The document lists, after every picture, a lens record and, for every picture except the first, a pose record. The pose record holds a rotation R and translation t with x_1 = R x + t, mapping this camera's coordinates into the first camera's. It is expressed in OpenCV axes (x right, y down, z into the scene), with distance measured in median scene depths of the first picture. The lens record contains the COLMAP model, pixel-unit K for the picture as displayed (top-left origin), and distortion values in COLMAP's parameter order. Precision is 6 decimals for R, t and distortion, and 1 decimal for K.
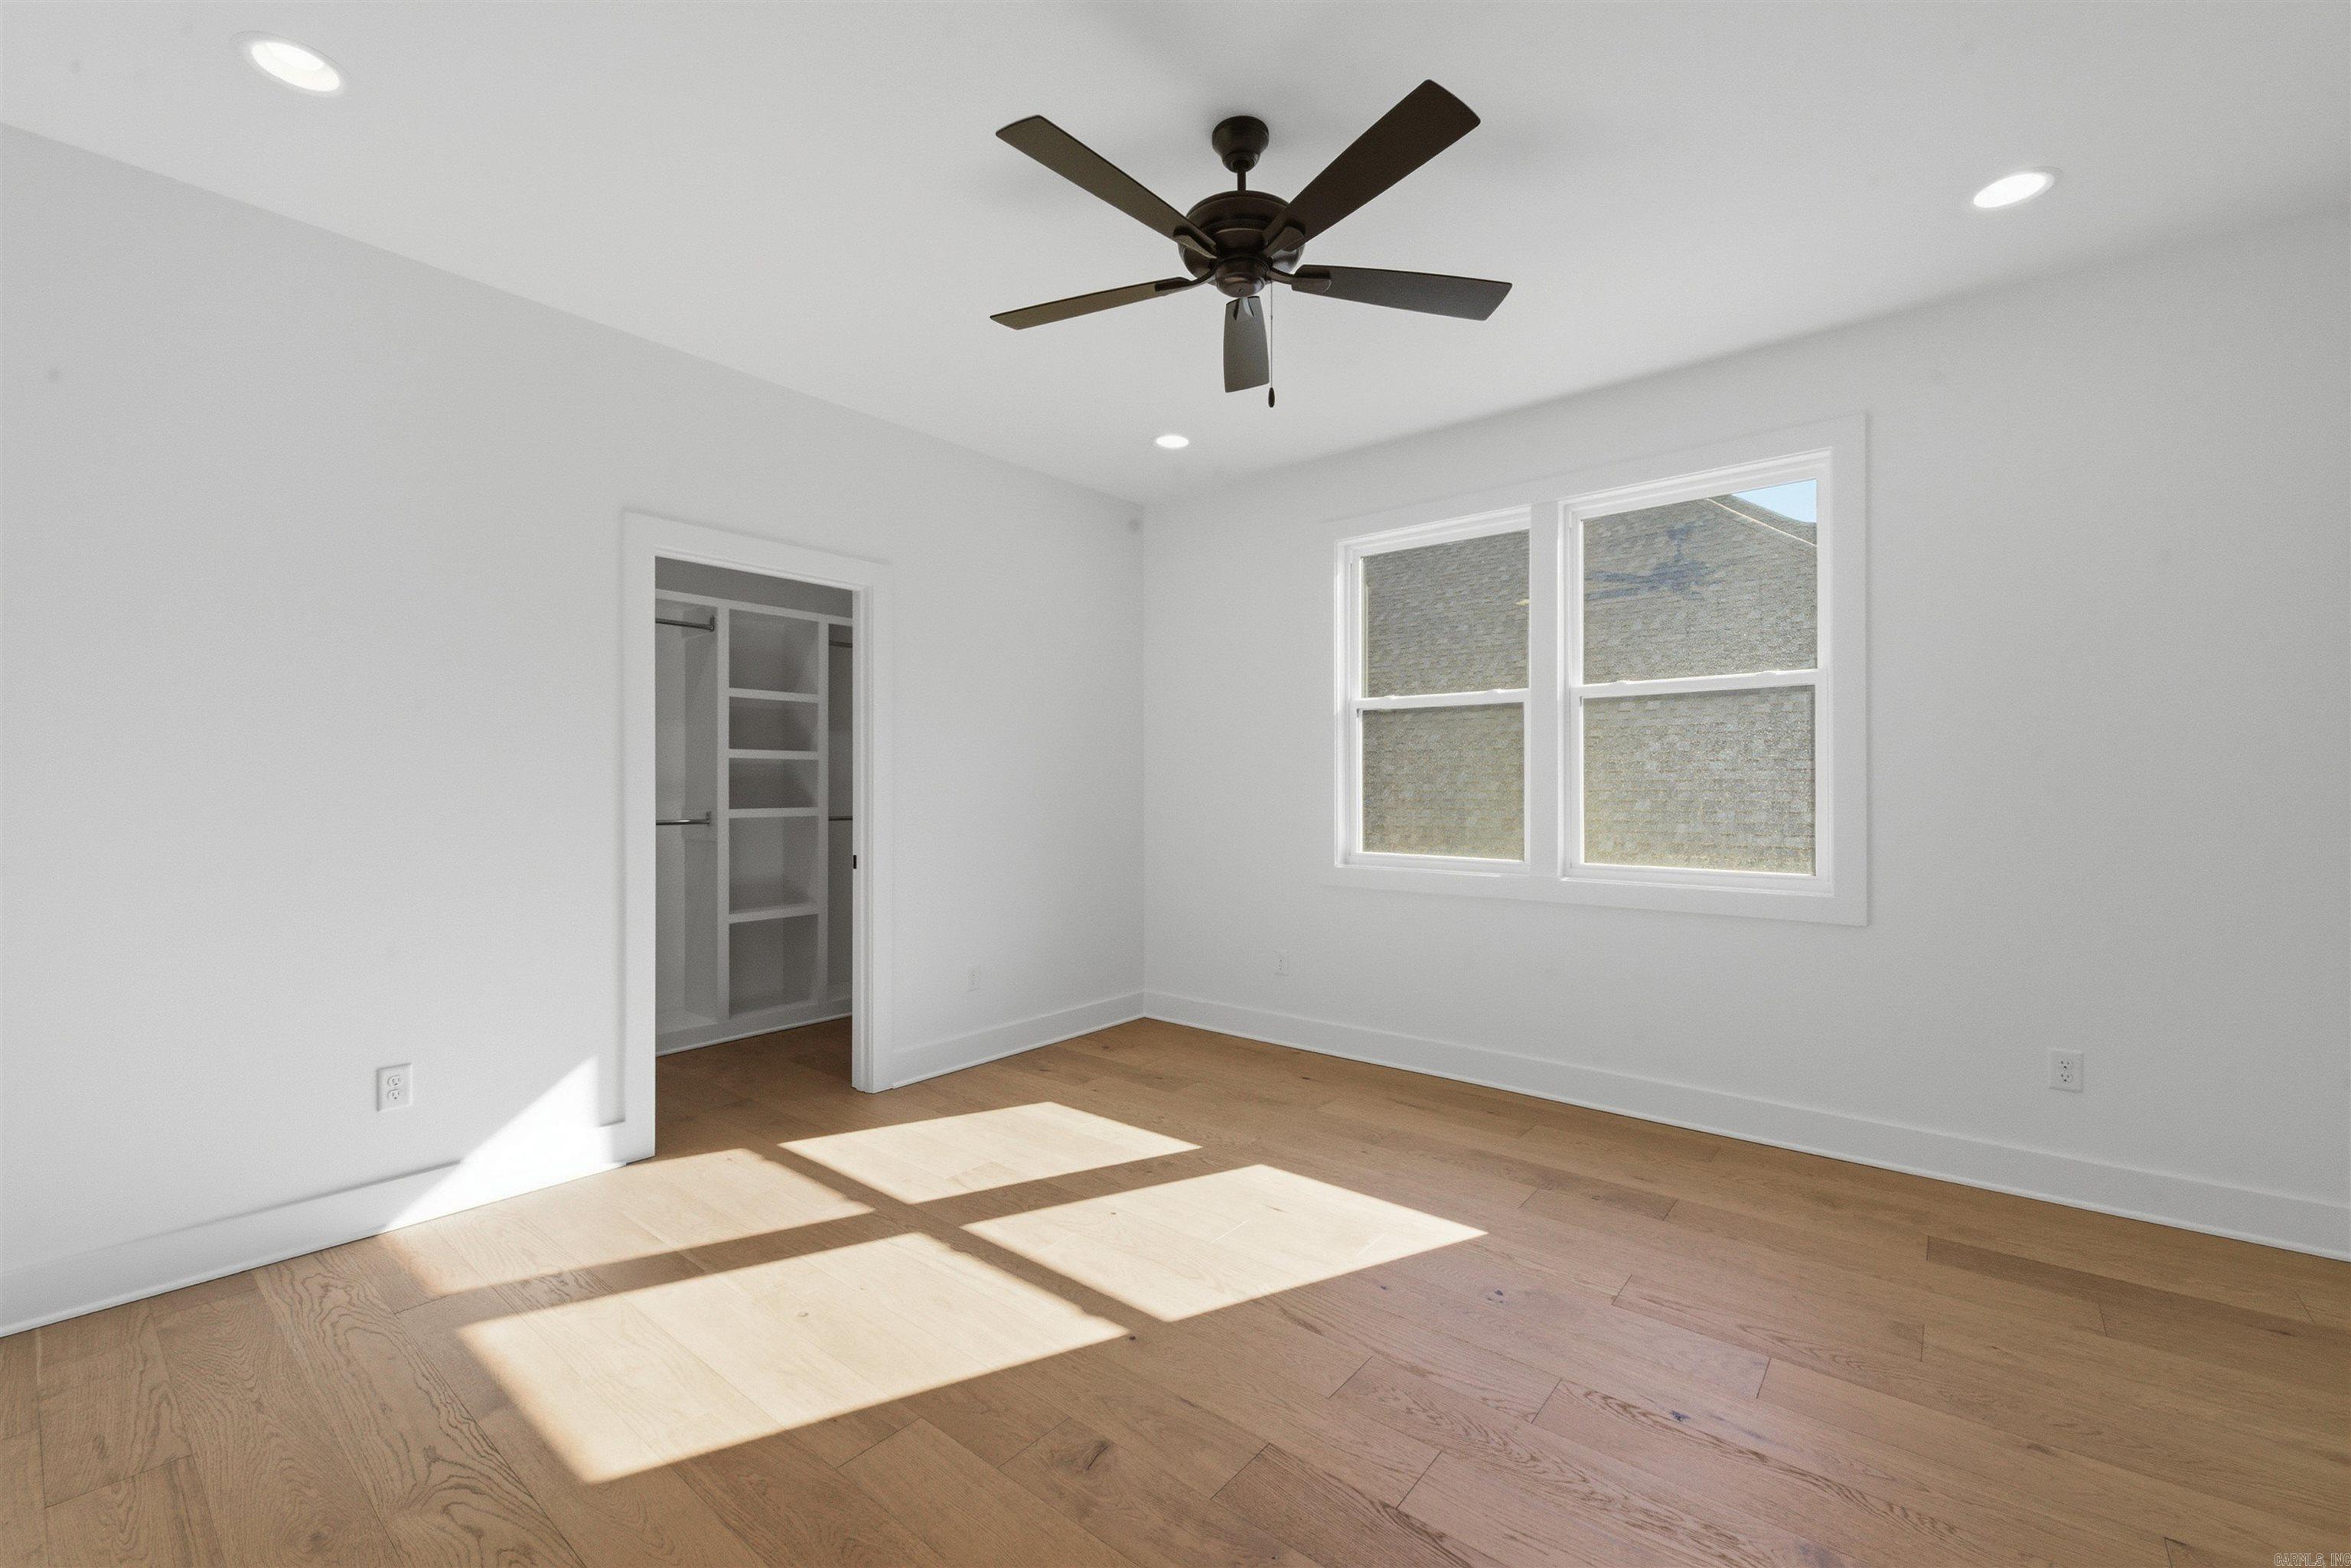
lens RADIAL K [[958.0, 0, 1175.5], [0, 958.0, 784.0], [0, 0, 1]] dist [0.002508, -0.000019]
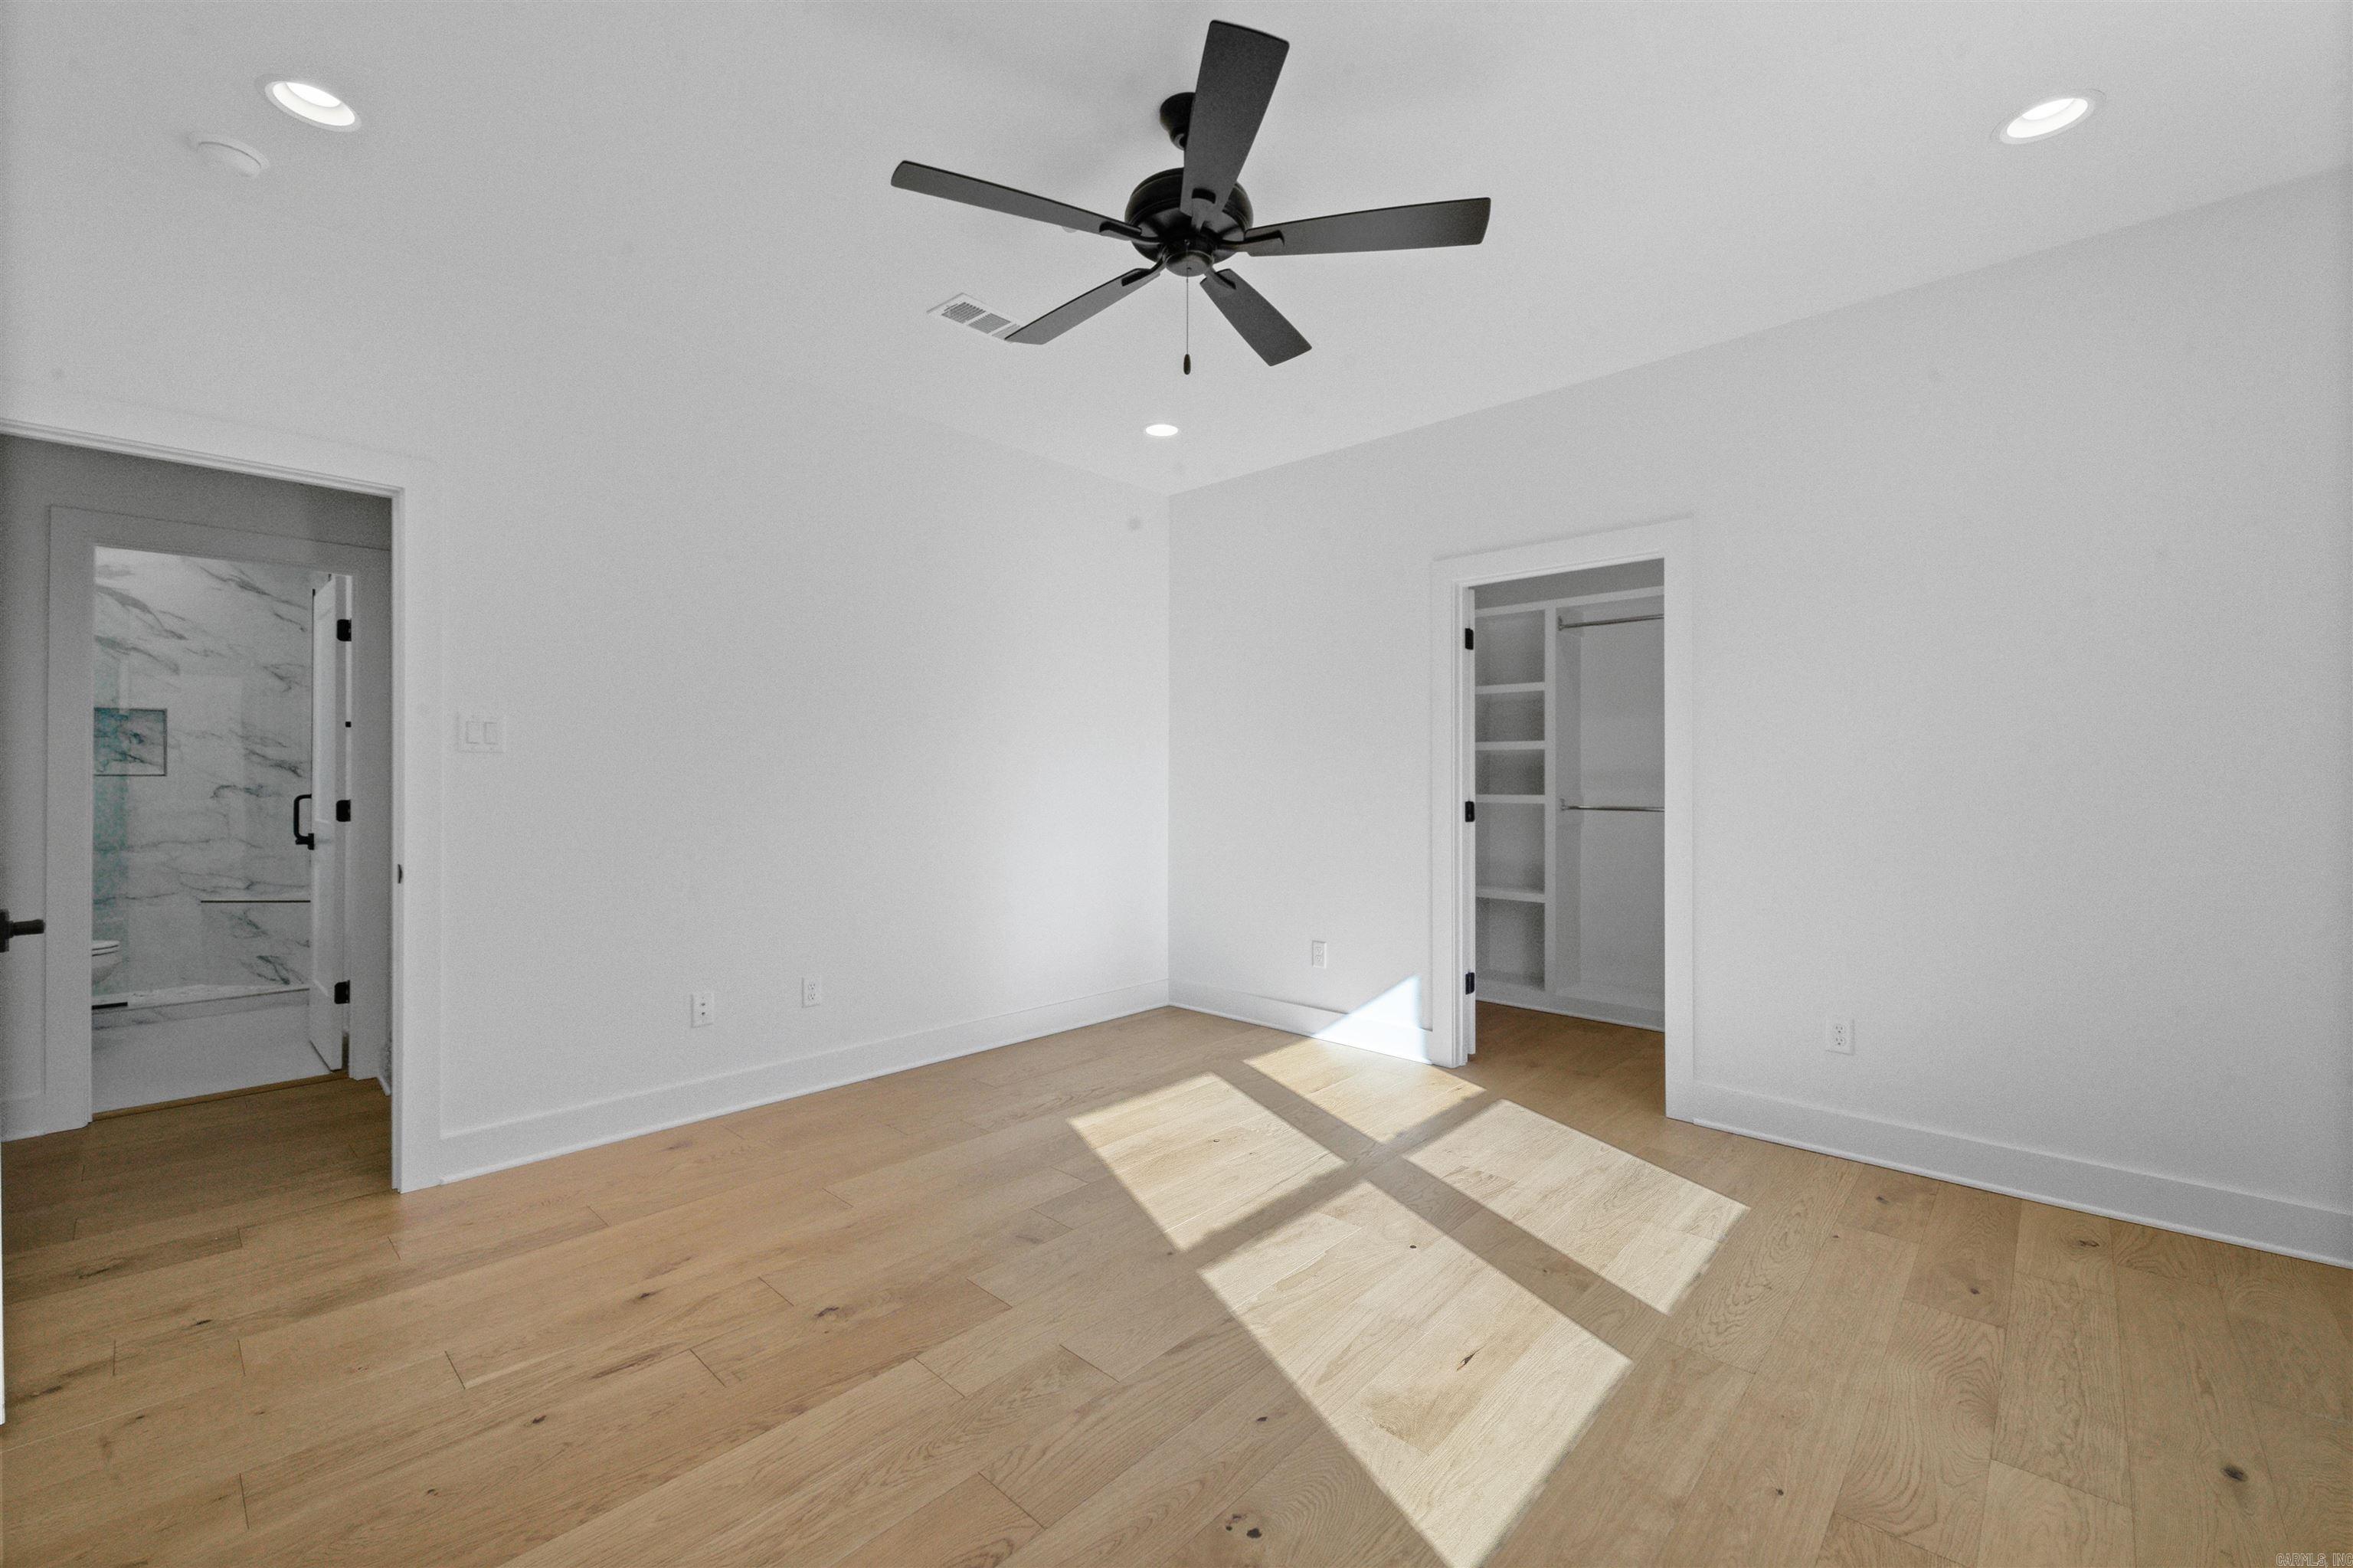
lens RADIAL K [[958.8, 0, 1176.5], [0, 958.8, 784.0], [0, 0, 1]] dist [0.002508, -0.000019]
pose [[-0.067890, 0.005421, -0.997678, 0.756701], [-0.000401, 0.999985, 0.005460, 0.008747], [0.997693, 0.000771, -0.067887, 0.752239]]
